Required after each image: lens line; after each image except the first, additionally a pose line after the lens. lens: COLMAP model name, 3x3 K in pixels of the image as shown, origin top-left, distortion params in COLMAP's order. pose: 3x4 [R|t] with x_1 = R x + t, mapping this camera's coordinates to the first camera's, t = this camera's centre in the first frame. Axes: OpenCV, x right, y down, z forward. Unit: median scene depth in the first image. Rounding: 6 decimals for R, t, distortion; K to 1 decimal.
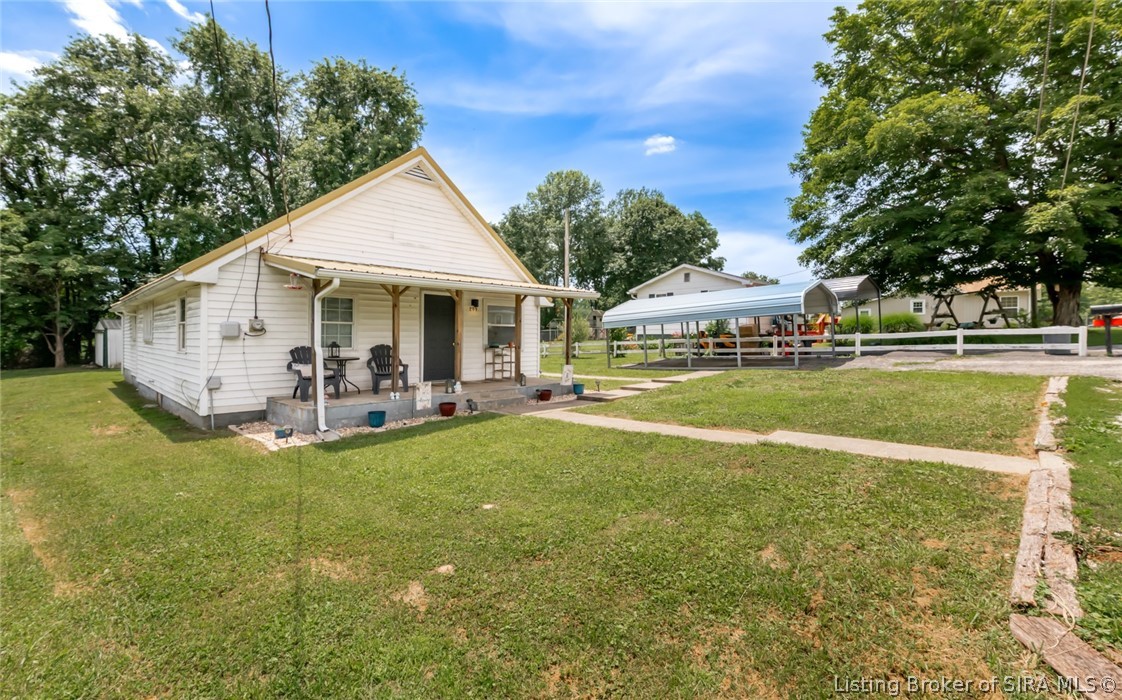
lens RADIAL K [[488.6, 0, 555.6], [0, 488.6, 349.2], [0, 0, 1]] dist [0.004813, 0.000224]
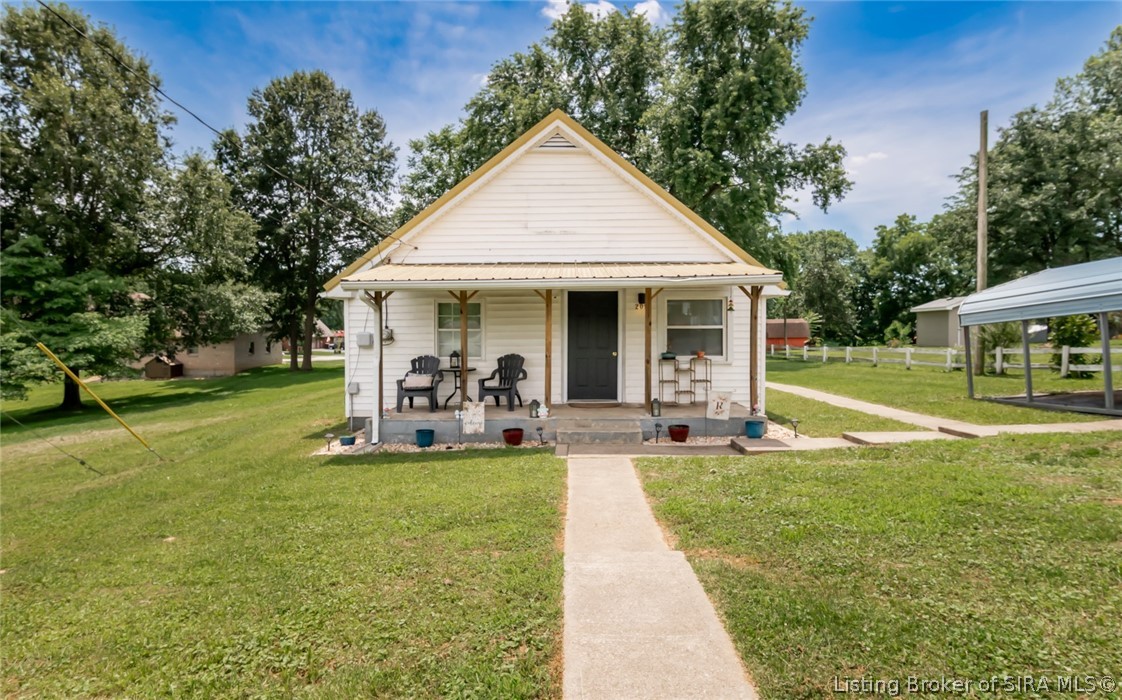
lens RADIAL K [[650.5, 0, 558.0], [0, 650.5, 350.6], [0, 0, 1]] dist [0.005909, 0.002344]
pose [[0.689335, 0.013971, -0.724308, 0.443903], [-0.010304, 0.999902, 0.009481, -0.022734], [0.724370, 0.000927, 0.689411, 0.225142]]
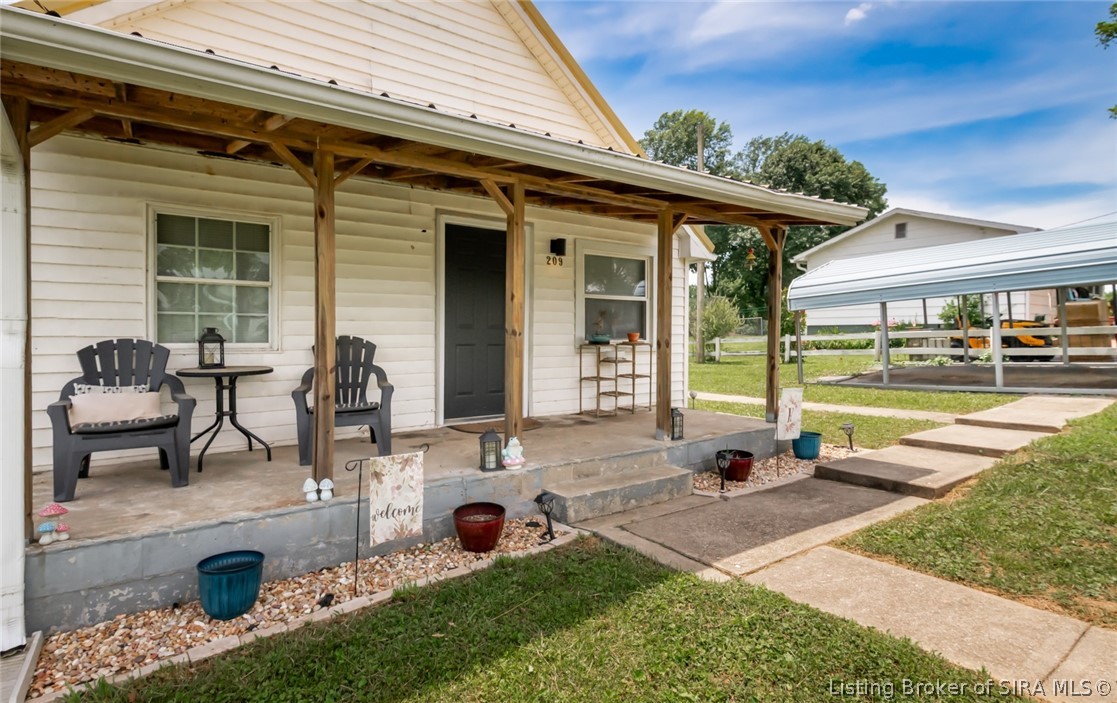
lens RADIAL K [[565.5, 0, 553.2], [0, 565.5, 349.1], [0, 0, 1]] dist [0.012545, 0.000046]
pose [[0.985199, 0.001999, -0.171403, -0.075866], [-0.001861, 0.999998, 0.000969, 0.000627], [0.171405, -0.000635, 0.985201, 0.455490]]
